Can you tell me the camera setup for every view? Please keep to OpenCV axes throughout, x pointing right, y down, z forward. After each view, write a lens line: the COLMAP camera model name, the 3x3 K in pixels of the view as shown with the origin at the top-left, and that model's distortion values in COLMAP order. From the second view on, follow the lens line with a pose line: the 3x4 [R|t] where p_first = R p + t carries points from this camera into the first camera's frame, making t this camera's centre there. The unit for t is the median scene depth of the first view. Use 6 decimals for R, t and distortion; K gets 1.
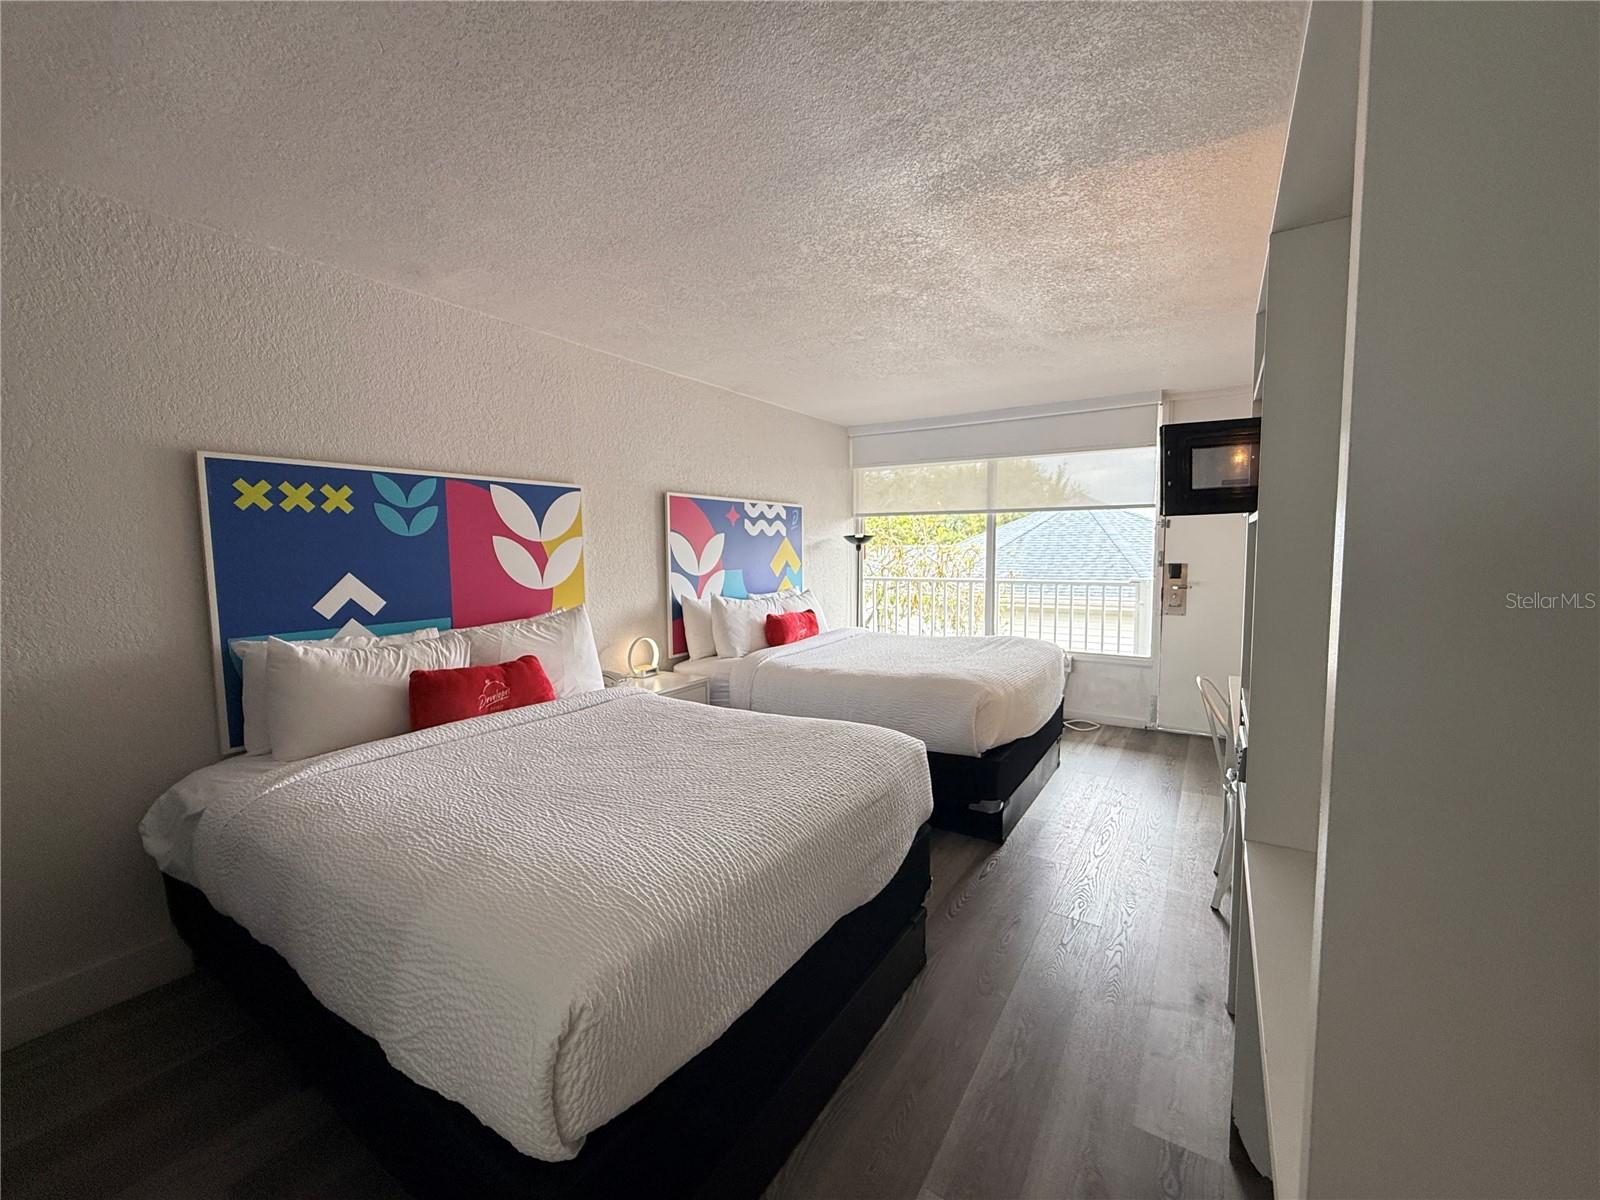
lens RADIAL K [[638.6, 0, 803.4], [0, 638.6, 602.0], [0, 0, 1]] dist [0.003699, 0.000109]
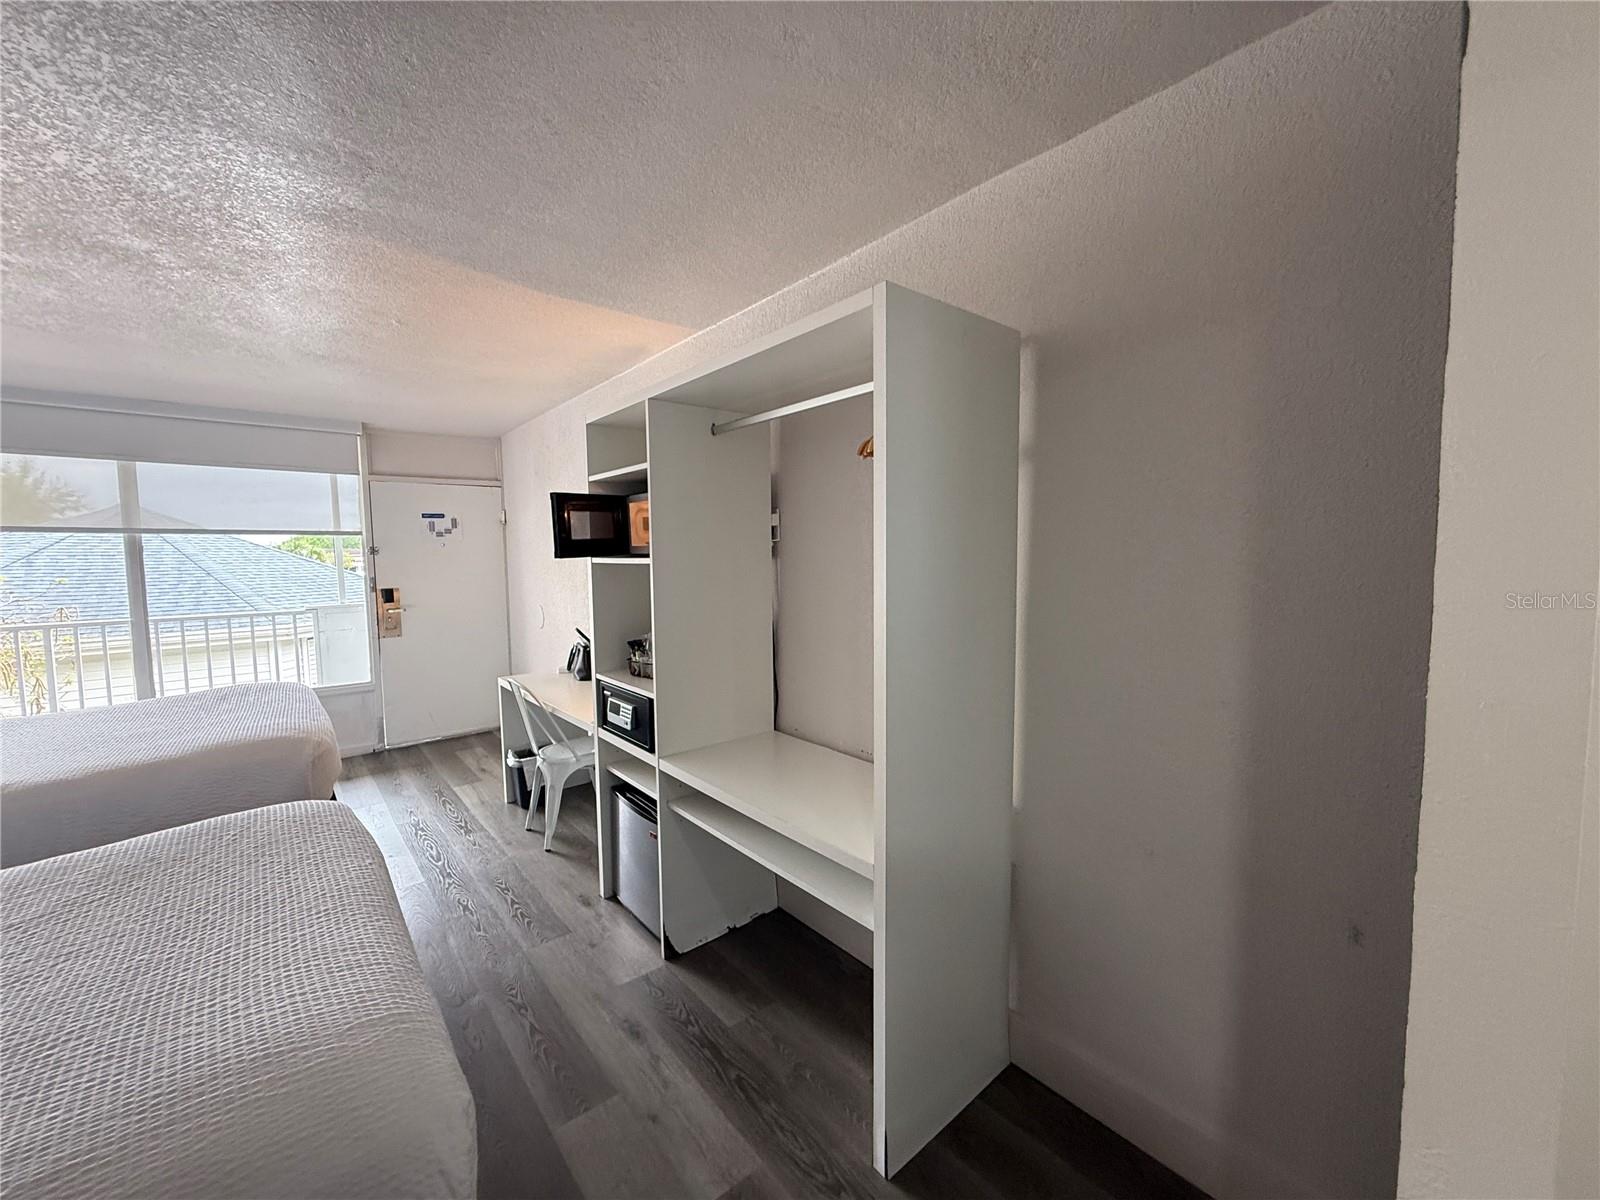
lens RADIAL K [[638.6, 0, 792.4], [0, 638.6, 597.2], [0, 0, 1]] dist [0.003699, 0.000109]
pose [[0.291530, -0.059451, 0.954712, -0.468375], [0.091794, 0.995199, 0.033943, -0.040265], [-0.952147, 0.077741, 0.295588, 0.097364]]
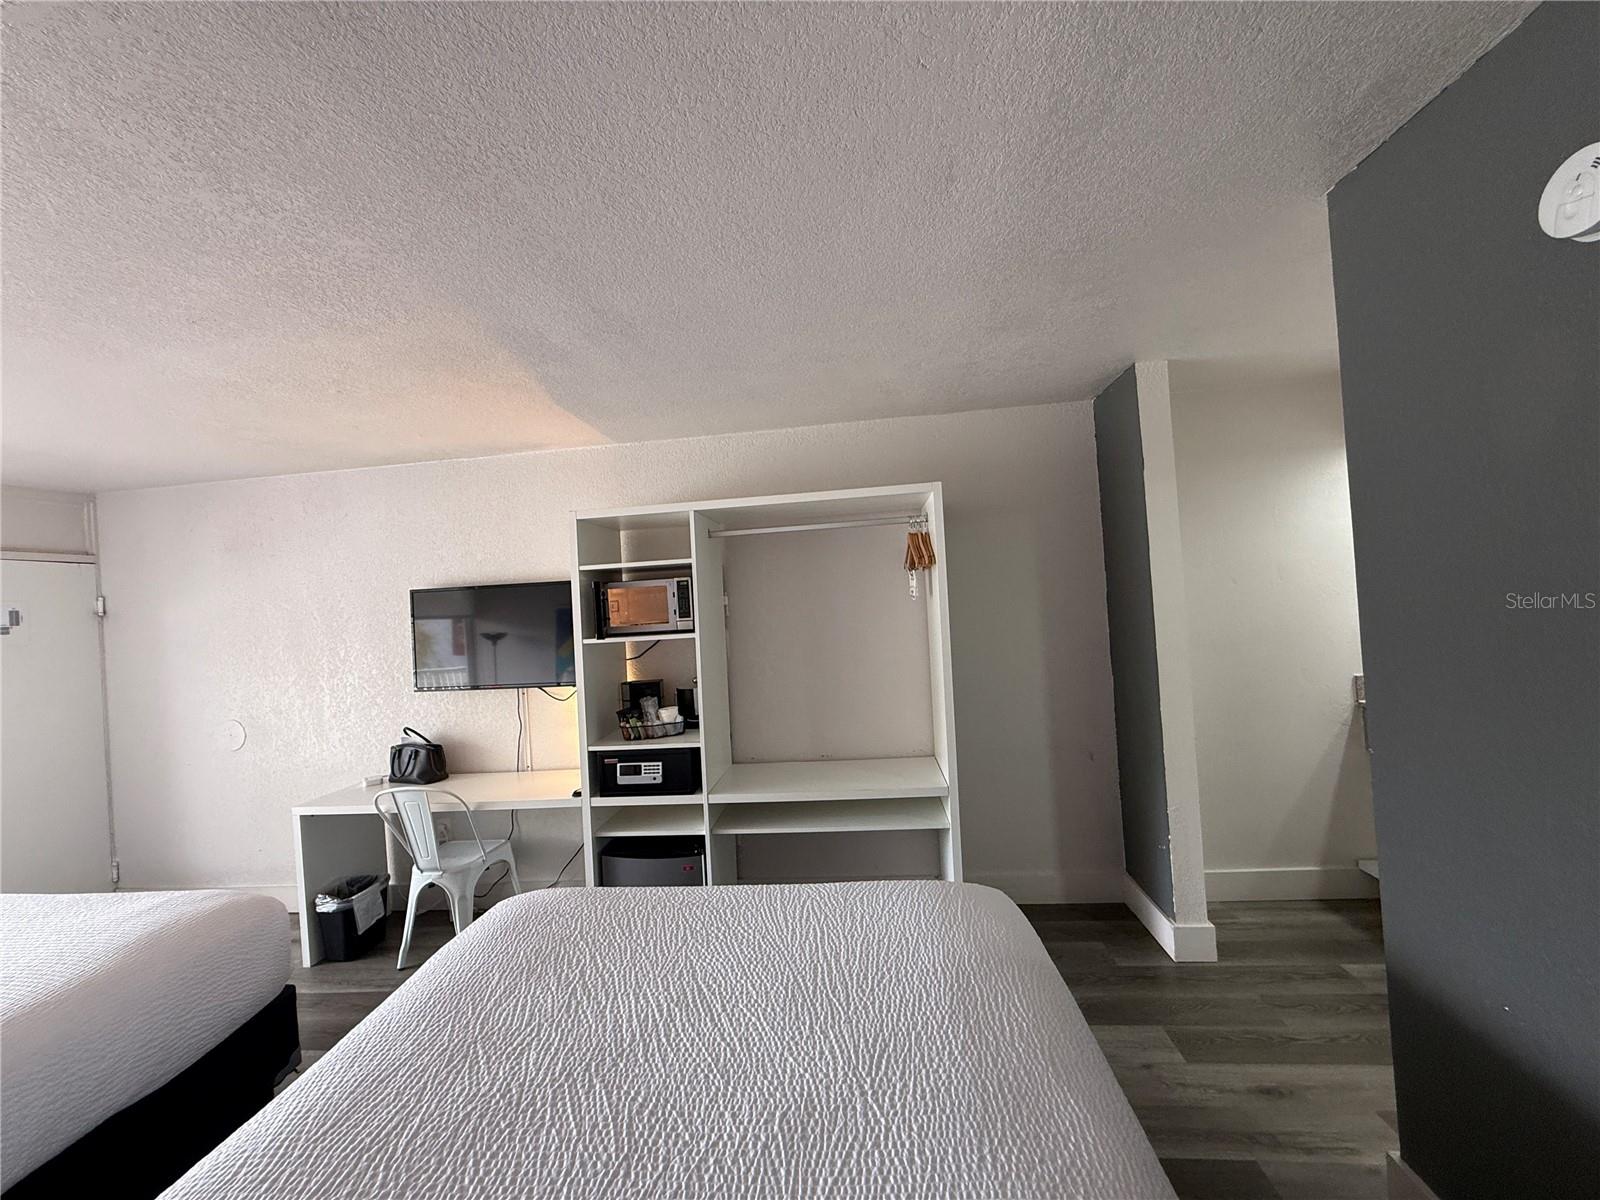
lens RADIAL K [[638.6, 0, 804.3], [0, 638.6, 598.1], [0, 0, 1]] dist [0.003699, 0.000109]
pose [[-0.446245, 0.053636, 0.893302, -0.802335], [0.142827, 0.989676, 0.011926, -0.141391], [-0.883440, 0.132910, -0.449299, 0.974220]]
